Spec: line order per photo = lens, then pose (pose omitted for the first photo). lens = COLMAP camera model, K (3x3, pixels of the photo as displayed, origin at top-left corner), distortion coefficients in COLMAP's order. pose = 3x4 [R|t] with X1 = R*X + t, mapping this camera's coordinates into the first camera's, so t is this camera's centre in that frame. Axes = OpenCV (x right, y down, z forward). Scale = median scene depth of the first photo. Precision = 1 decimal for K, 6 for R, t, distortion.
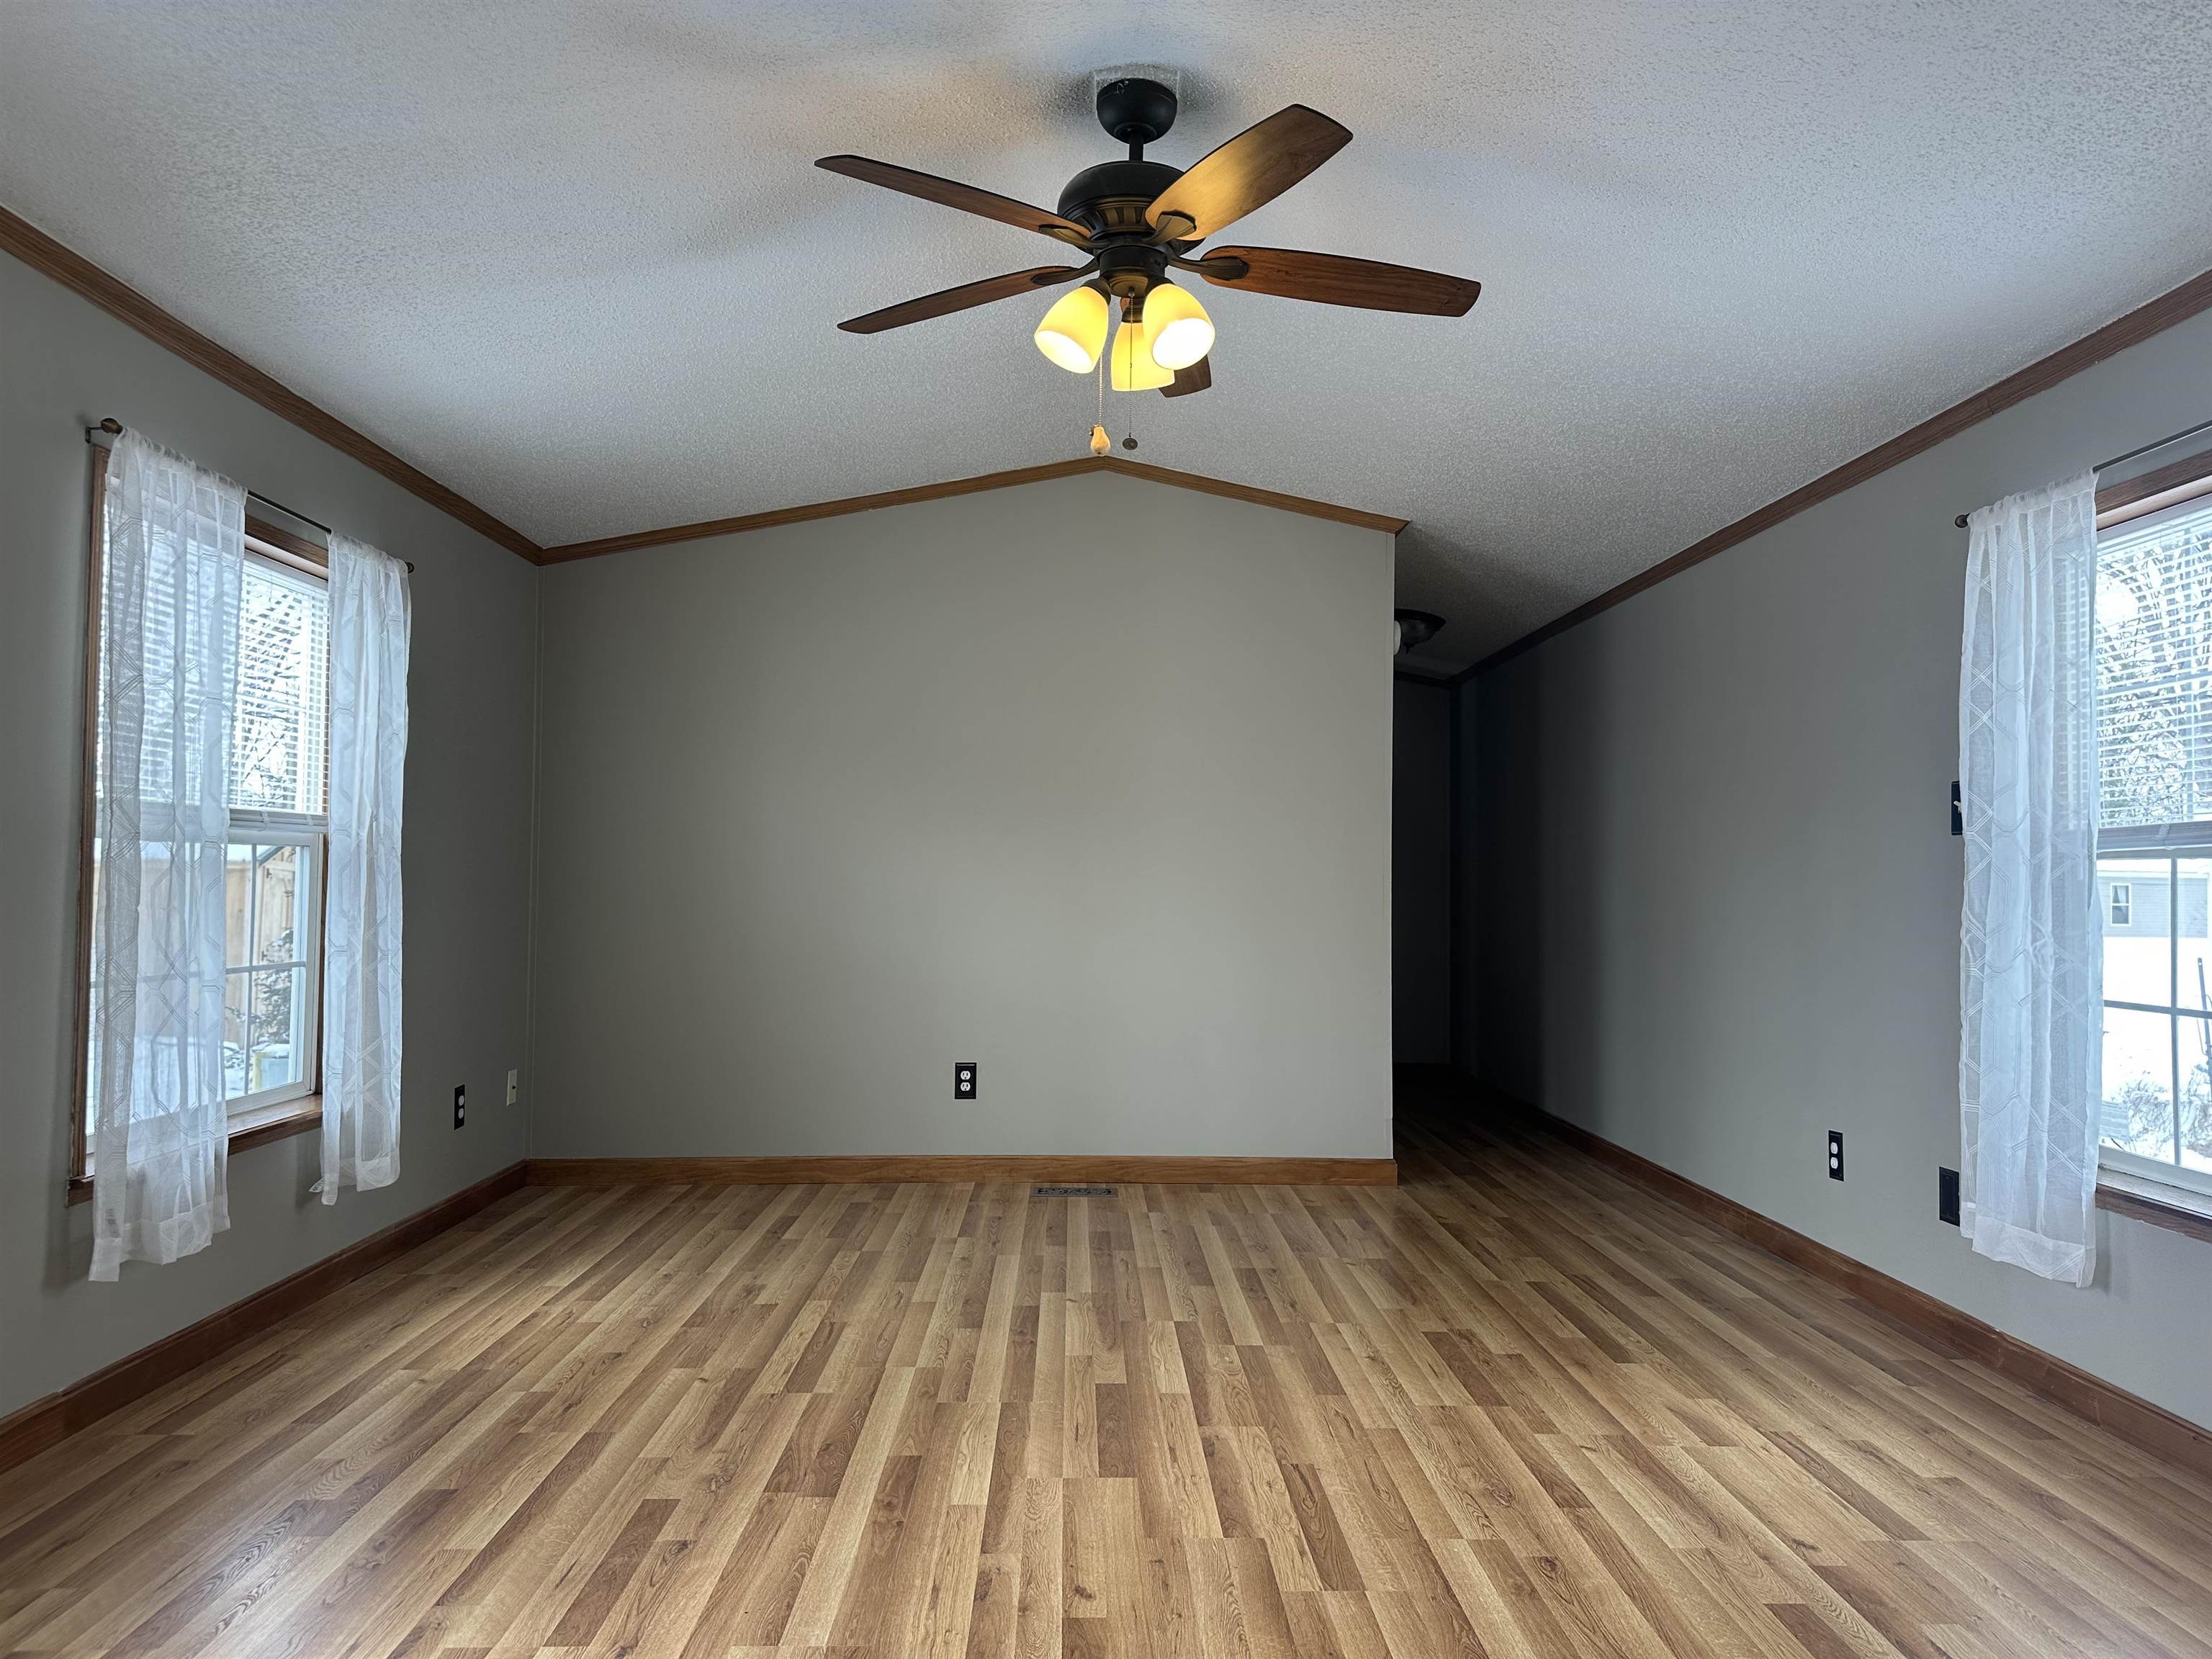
lens RADIAL K [[1543.7, 0, 1101.0], [0, 1543.7, 817.0], [0, 0, 1]] dist [0.072910, -0.095664]
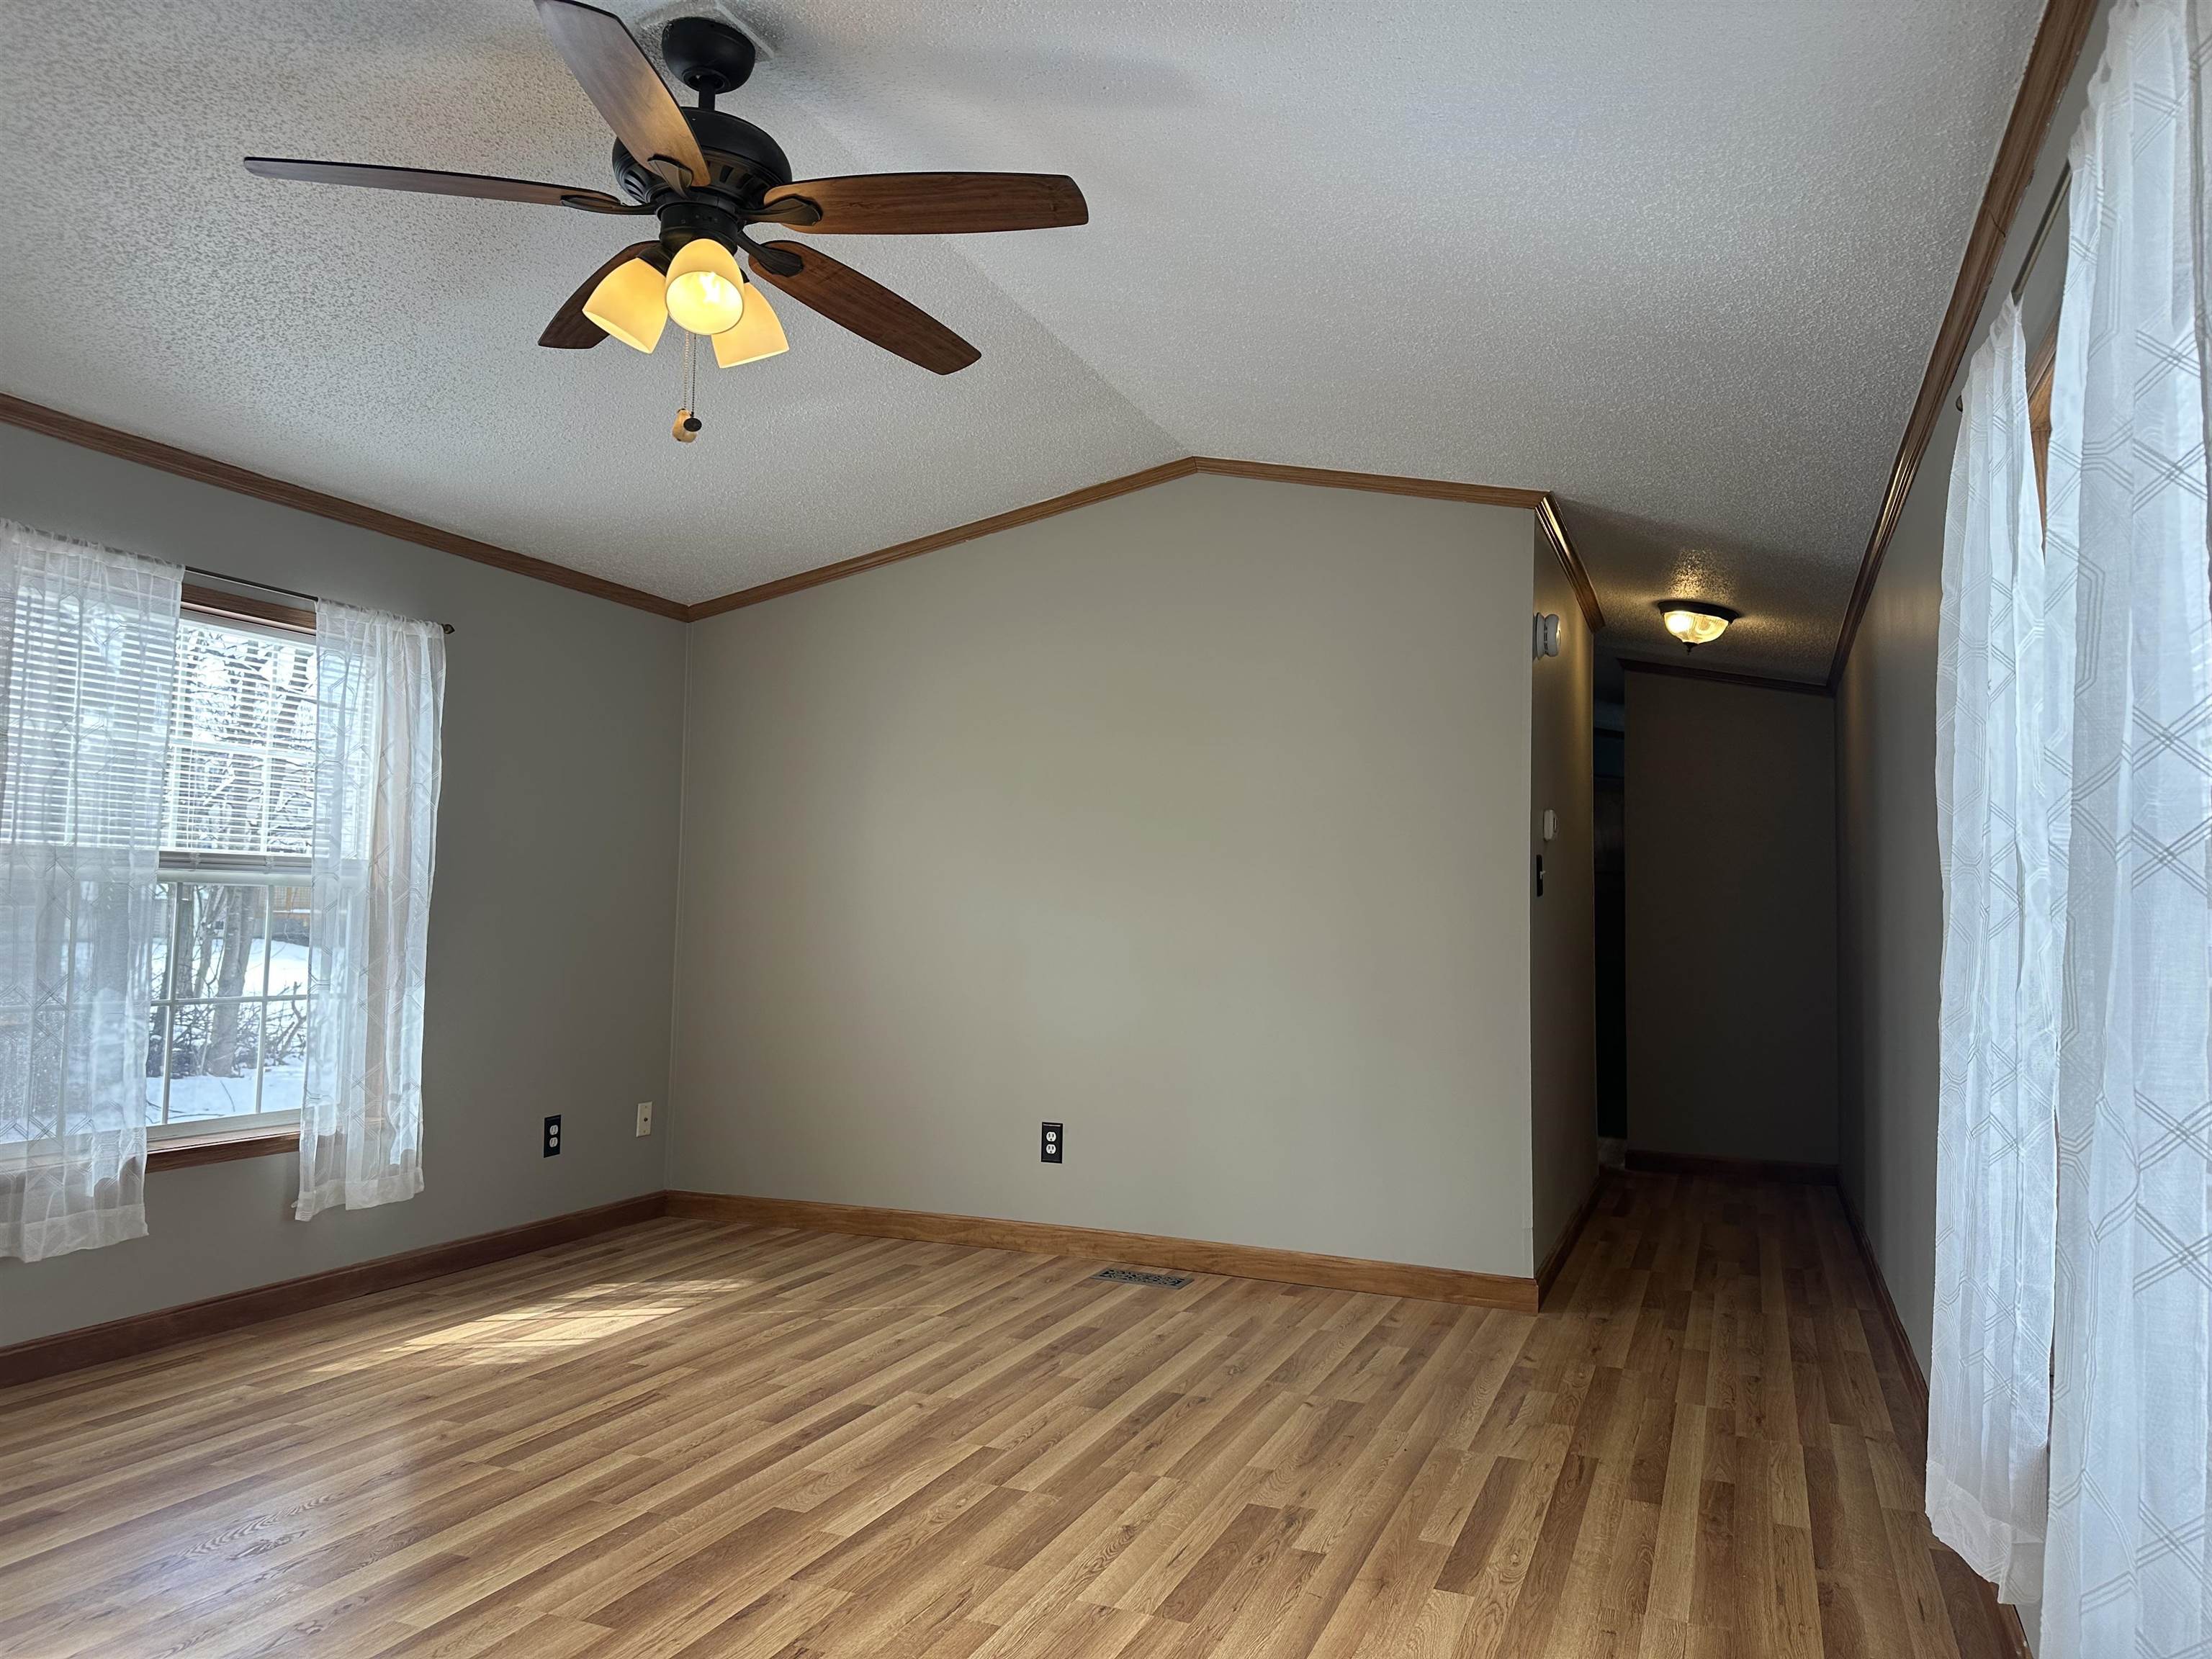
lens RADIAL K [[1543.7, 0, 1088.6], [0, 1543.7, 789.9], [0, 0, 1]] dist [0.072910, -0.095664]
pose [[0.914359, -0.025459, -0.404102, 0.459675], [0.006034, 0.998767, -0.049272, 0.008741], [0.404859, 0.042614, 0.913386, 0.231412]]
